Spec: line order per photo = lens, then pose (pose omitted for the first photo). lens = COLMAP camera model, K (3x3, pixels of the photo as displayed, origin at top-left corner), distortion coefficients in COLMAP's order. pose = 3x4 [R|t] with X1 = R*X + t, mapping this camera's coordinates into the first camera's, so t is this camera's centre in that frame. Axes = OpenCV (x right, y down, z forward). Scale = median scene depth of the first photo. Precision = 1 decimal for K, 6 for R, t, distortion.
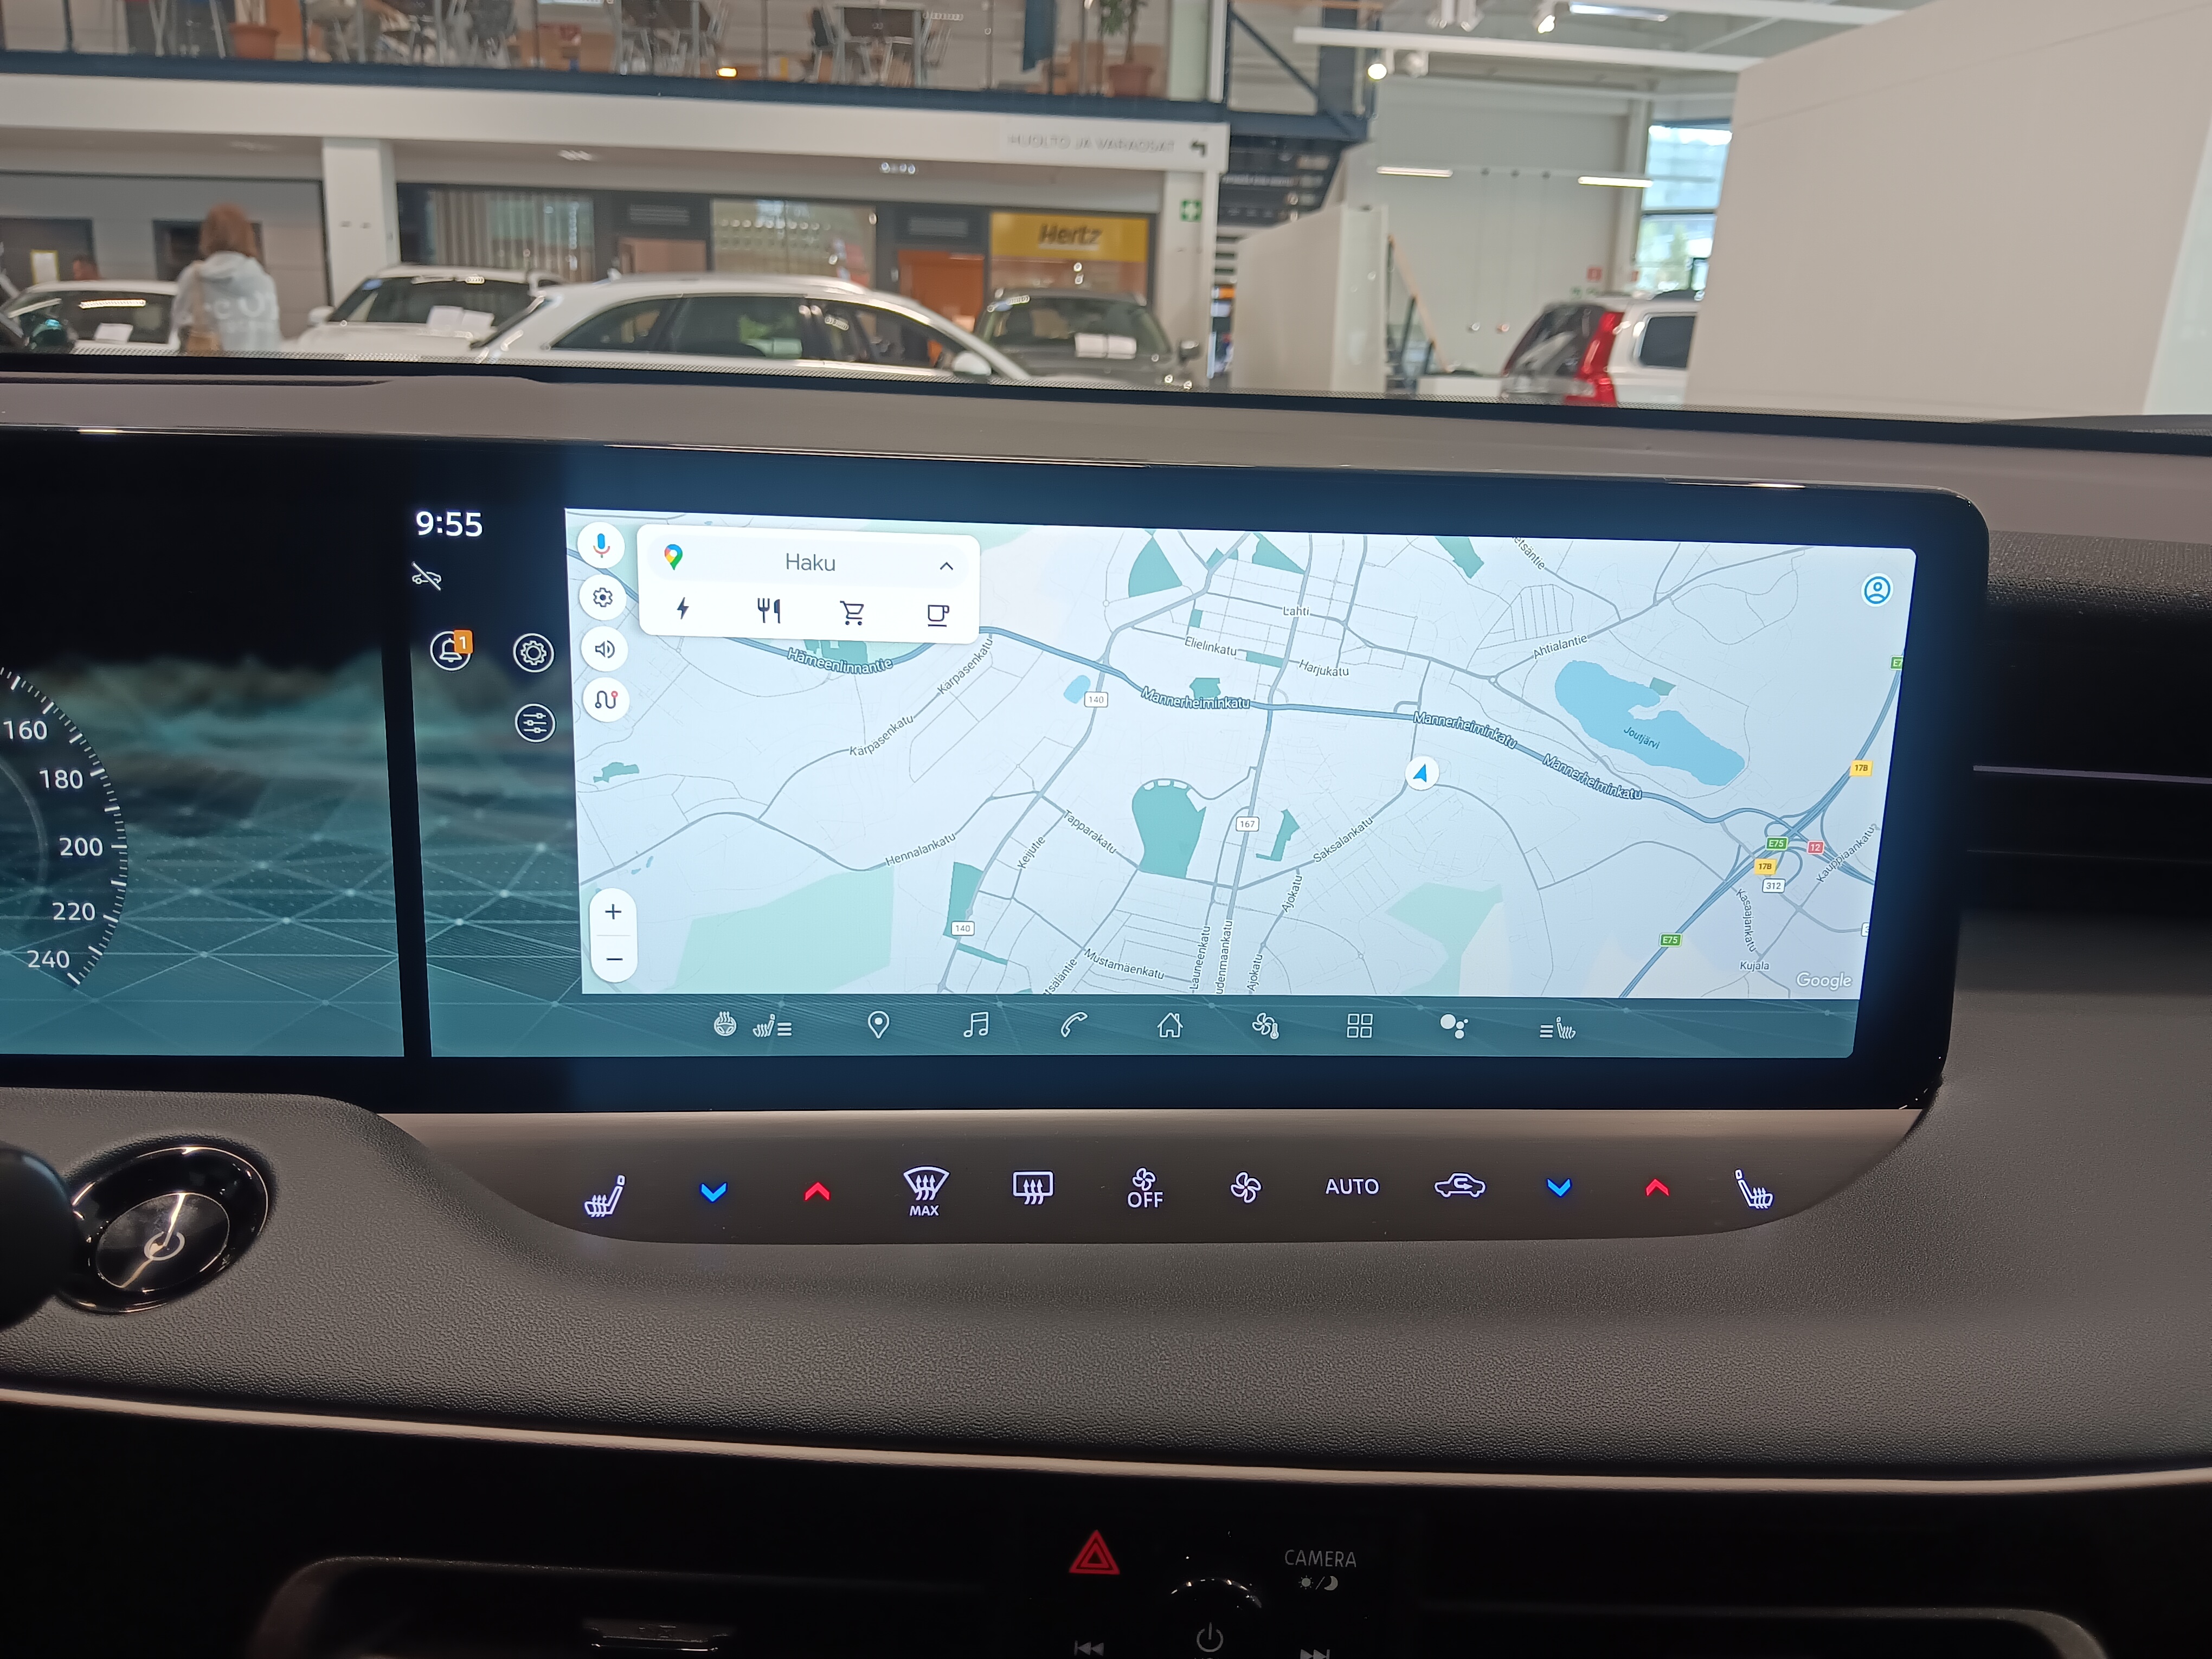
lens RADIAL K [[1707.1, 0, 1118.2], [0, 1707.1, 856.7], [0, 0, 1]] dist [0.074041, -0.193050]
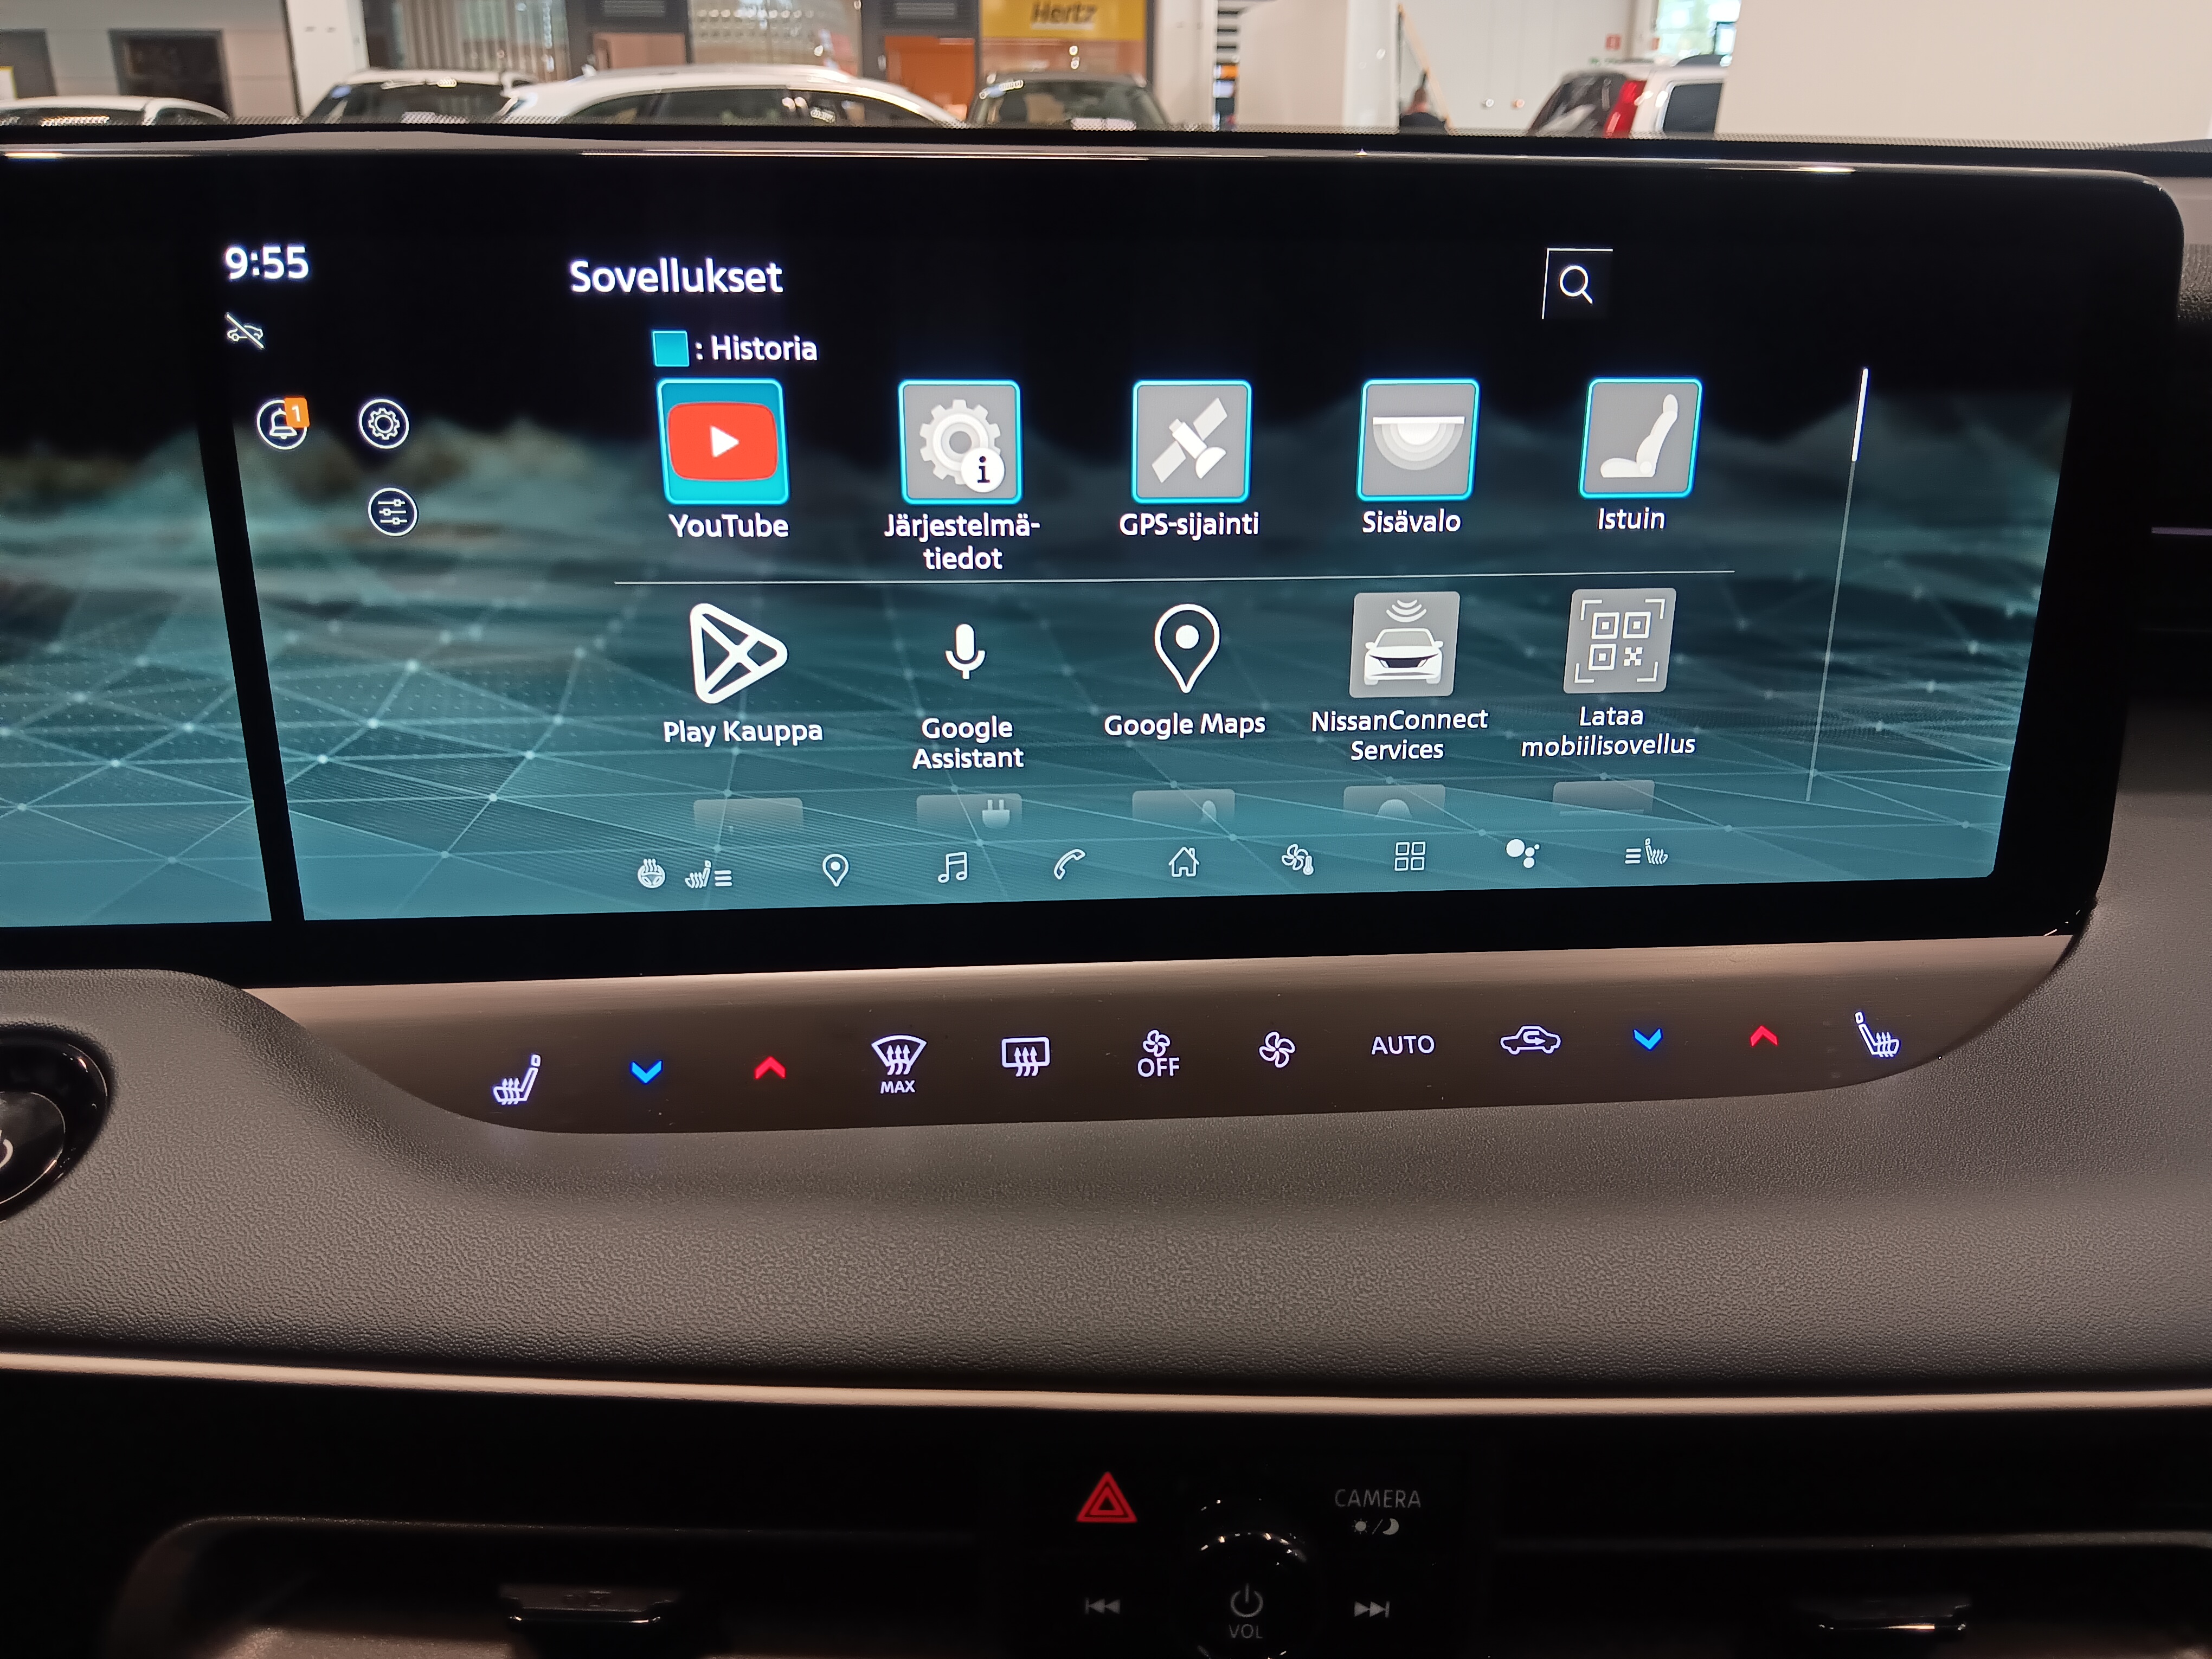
lens RADIAL K [[1711.8, 0, 1118.2], [0, 1711.8, 840.6], [0, 0, 1]] dist [0.058956, -0.141116]
pose [[0.999632, -0.025229, -0.009995, 0.007197], [0.026100, 0.994685, 0.099605, 0.004213], [0.007429, -0.099829, 0.994977, 0.170432]]
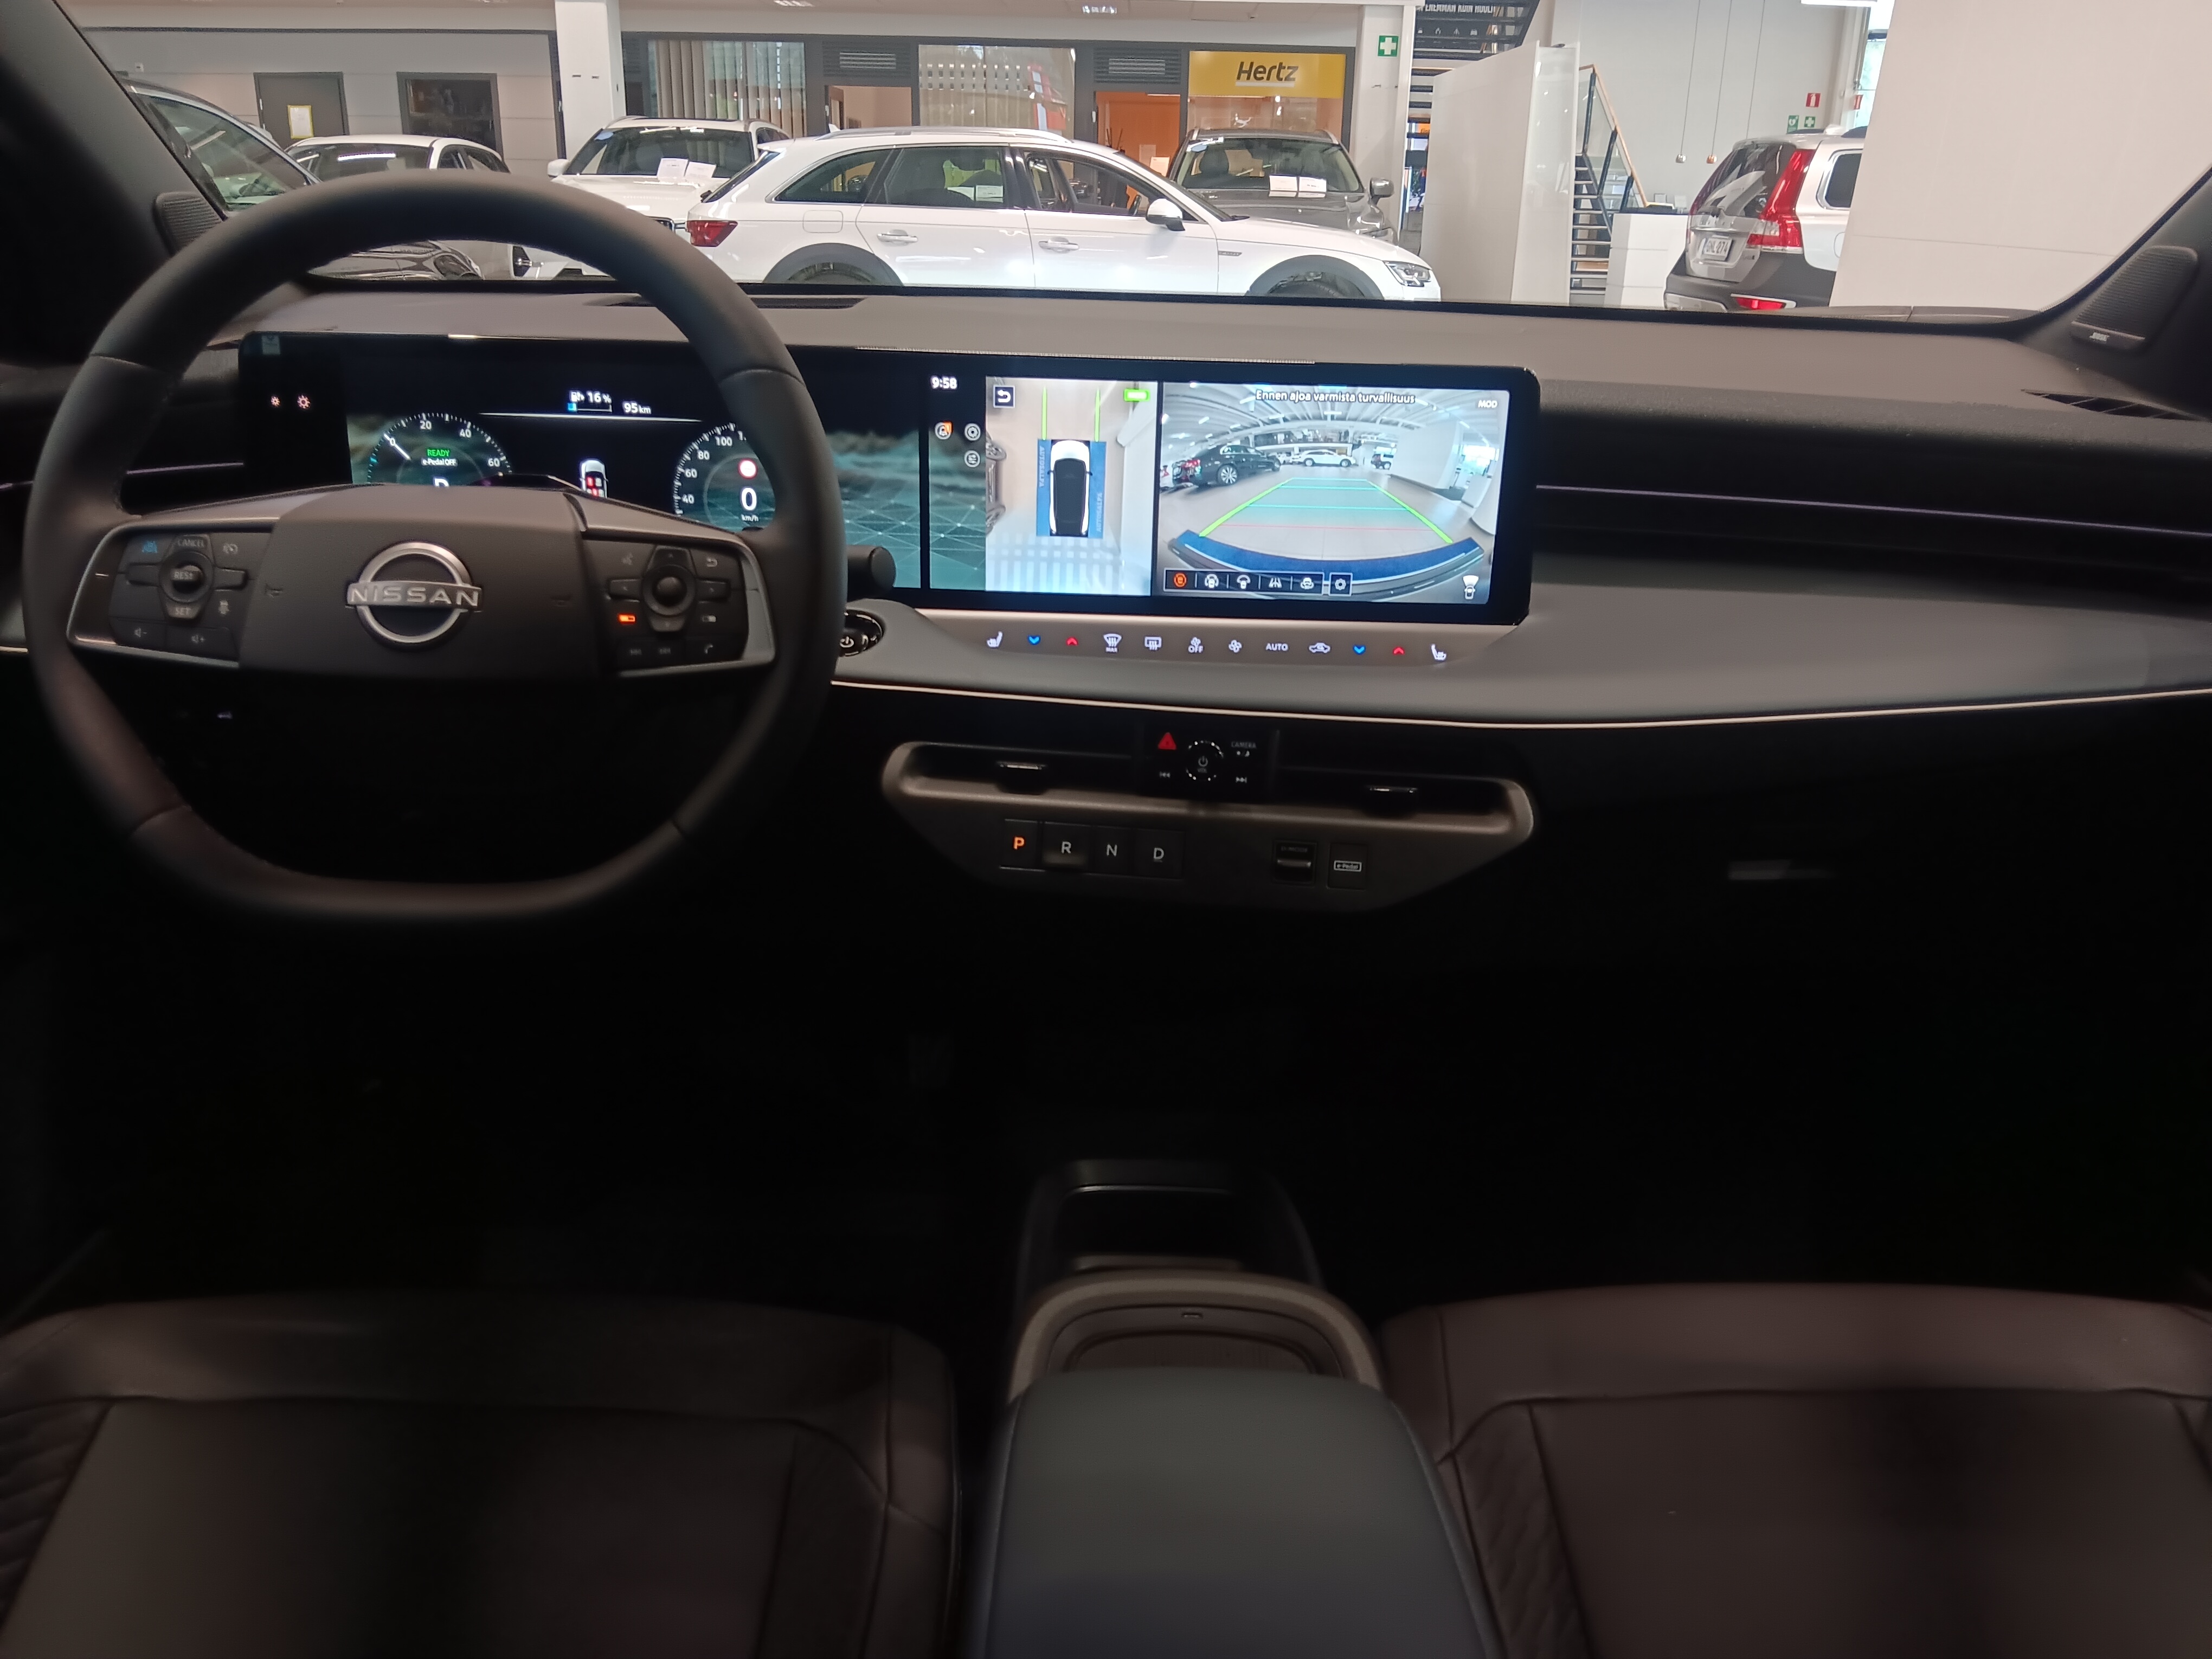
lens RADIAL K [[1670.1, 0, 1110.8], [0, 1670.1, 848.7], [0, 0, 1]] dist [0.145063, -0.328455]
pose [[0.993456, 0.028389, -0.110632, 0.180841], [-0.018691, 0.995969, 0.087727, 0.285761], [0.112677, -0.085085, 0.989982, -1.589170]]
